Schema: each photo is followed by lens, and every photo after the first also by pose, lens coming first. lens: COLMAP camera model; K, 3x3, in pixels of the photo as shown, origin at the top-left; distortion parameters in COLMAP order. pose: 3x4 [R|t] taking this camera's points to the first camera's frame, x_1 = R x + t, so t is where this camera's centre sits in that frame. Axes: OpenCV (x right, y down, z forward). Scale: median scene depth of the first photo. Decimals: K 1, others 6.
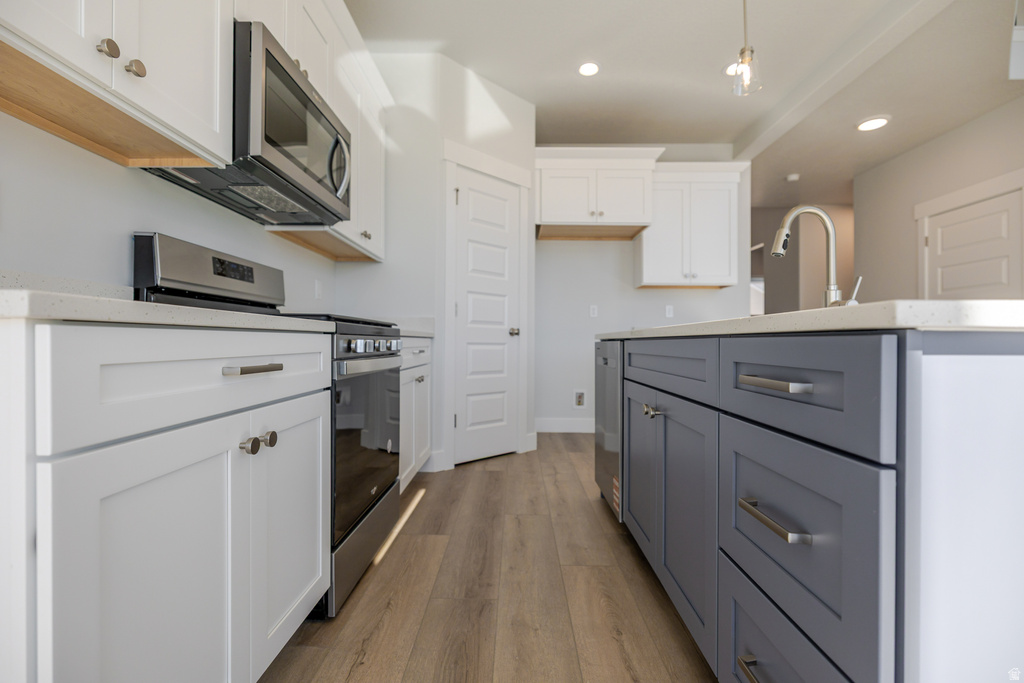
lens RADIAL K [[457.1, 0, 513.9], [0, 457.1, 339.9], [0, 0, 1]] dist [0.003372, 0.000041]
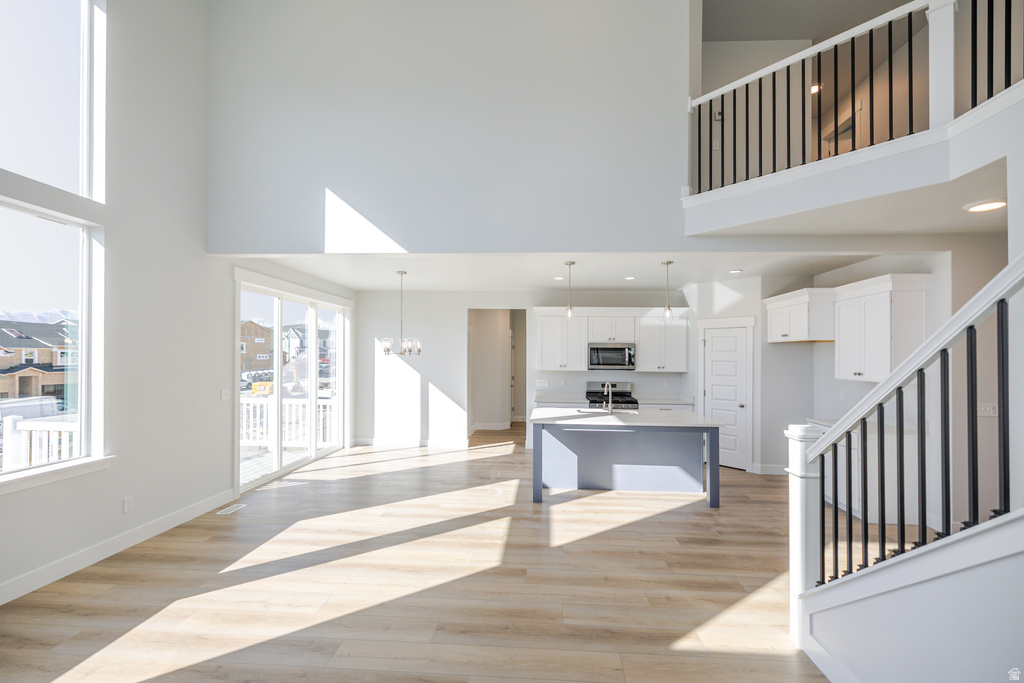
lens RADIAL K [[456.5, 0, 518.3], [0, 456.5, 355.4], [0, 0, 1]] dist [-0.000042, 0.000981]
pose [[-0.048234, -0.009257, -0.998793, 2.166296], [-0.006366, 0.999940, -0.008960, -0.225946], [0.998816, 0.005926, -0.048290, 0.197923]]
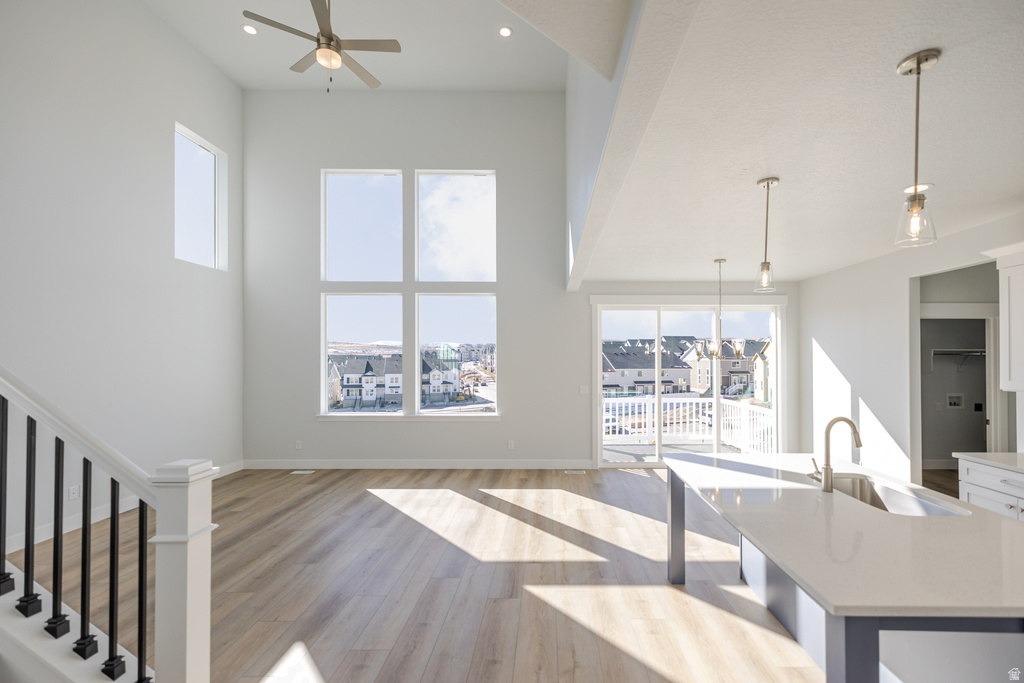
lens RADIAL K [[456.5, 0, 534.9], [0, 456.5, 352.7], [0, 0, 1]] dist [-0.000042, 0.000981]
pose [[-0.999879, -0.006009, 0.014377, 0.821161], [-0.006241, 0.999850, -0.016182, -0.234101], [-0.014278, -0.016270, -0.999766, 1.298546]]
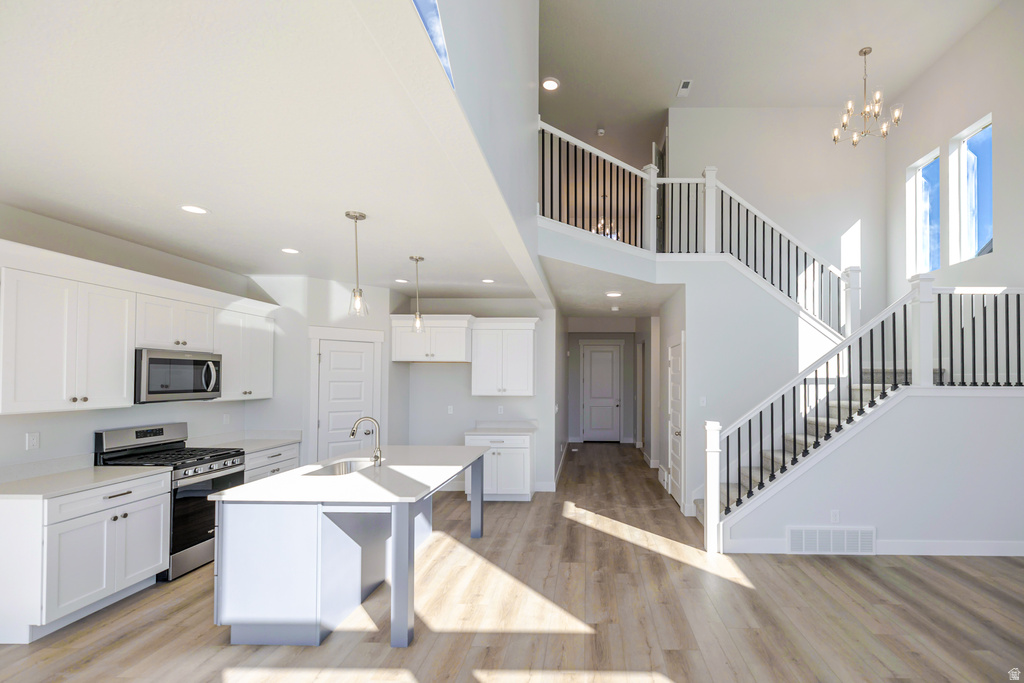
lens RADIAL K [[456.5, 0, 587.0], [0, 456.5, 373.9], [0, 0, 1]] dist [-0.000042, 0.000981]
pose [[0.999826, -0.001112, 0.018637, 0.848647], [0.001266, 0.999965, -0.008261, -0.239458], [-0.018627, 0.008283, 0.999792, -0.728620]]
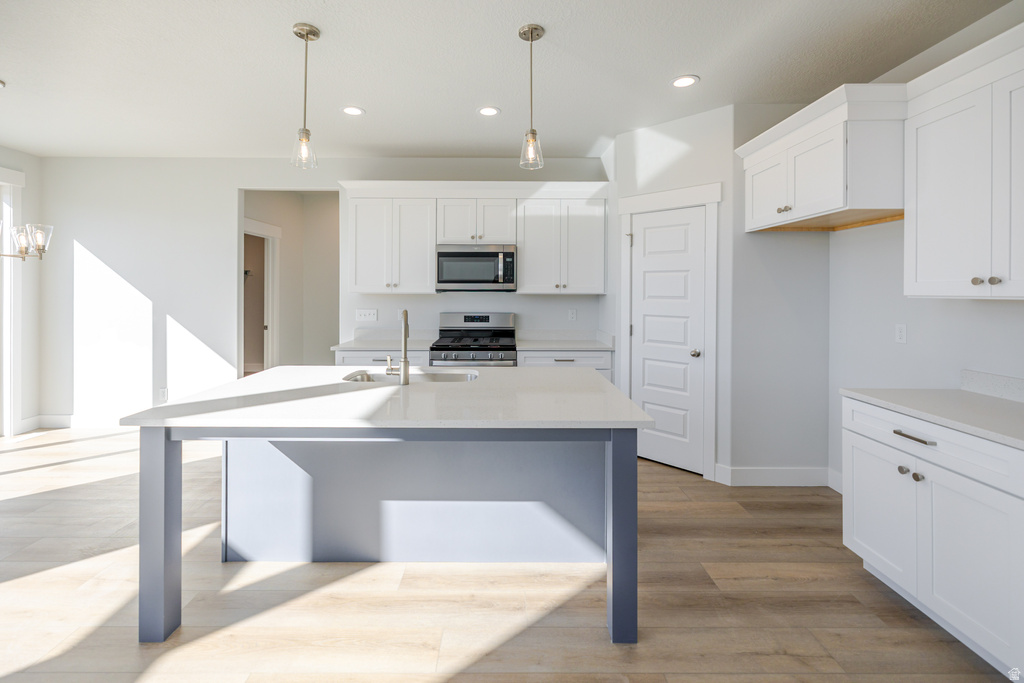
lens RADIAL K [[456.5, 0, 510.4], [0, 456.5, 295.4], [0, 0, 1]] dist [-0.000042, 0.000981]
pose [[0.017946, 0.003777, -0.999832, 1.117740], [0.000740, 0.999993, 0.003791, -0.166952], [0.999839, -0.000808, 0.017943, 0.652615]]
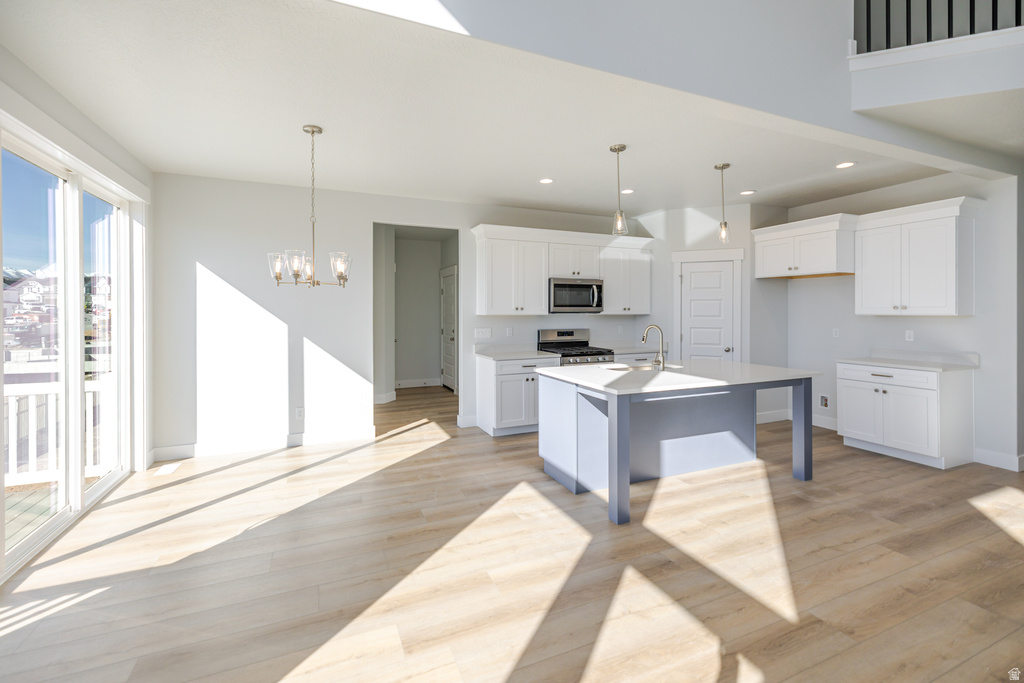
lens RADIAL K [[456.5, 0, 513.9], [0, 456.5, 313.7], [0, 0, 1]] dist [-0.000042, 0.000981]
pose [[0.421191, -0.004014, -0.906963, 1.323157], [0.007762, 0.999970, -0.000822, -0.172091], [0.906939, -0.006694, 0.421209, -0.446580]]
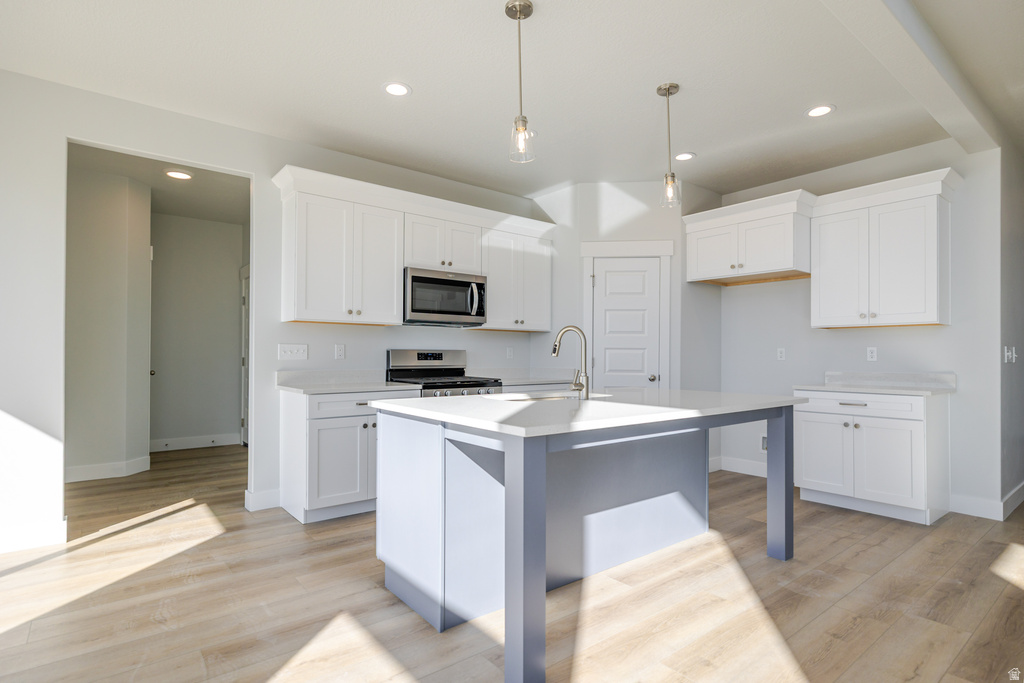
lens RADIAL K [[528.3, 0, 517.8], [0, 528.3, 354.1], [0, 0, 1]] dist [-0.000985, -0.000799]
pose [[0.644018, -0.007205, -0.764977, 0.949717], [0.003425, 0.999973, -0.006535, -0.082375], [0.765003, 0.001588, 0.644025, -0.198533]]
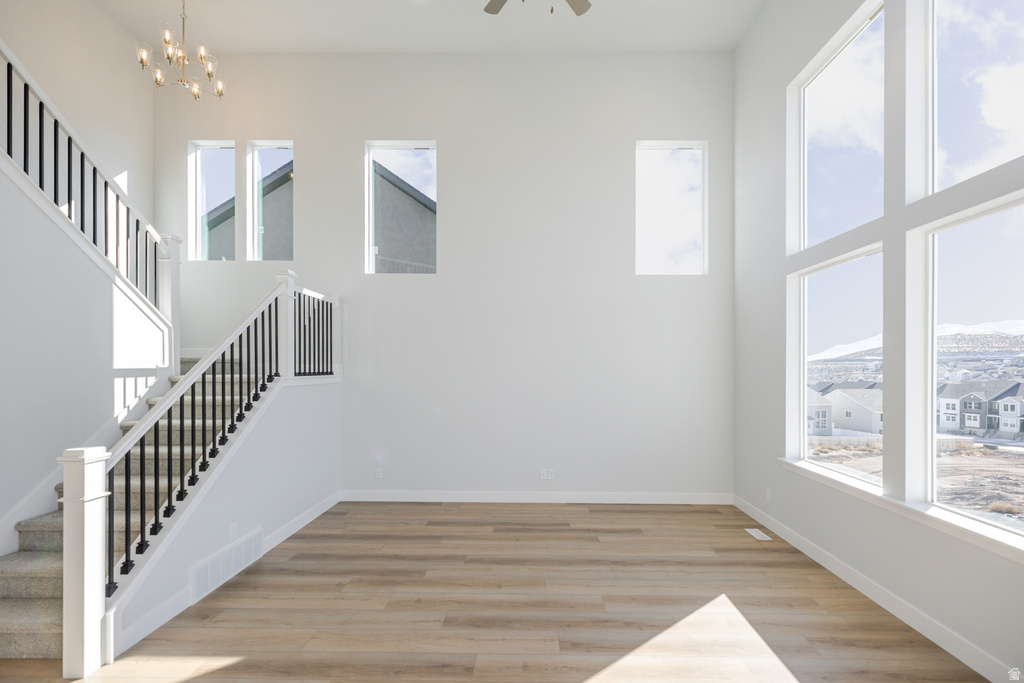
lens RADIAL K [[456.5, 0, 522.4], [0, 456.5, 359.9], [0, 0, 1]] dist [-0.000042, 0.000981]
pose [[0.001732, -0.001468, 0.999997, 0.423660], [-0.005496, 0.999984, 0.001478, -0.272848], [-0.999983, -0.005499, 0.001723, -0.092887]]
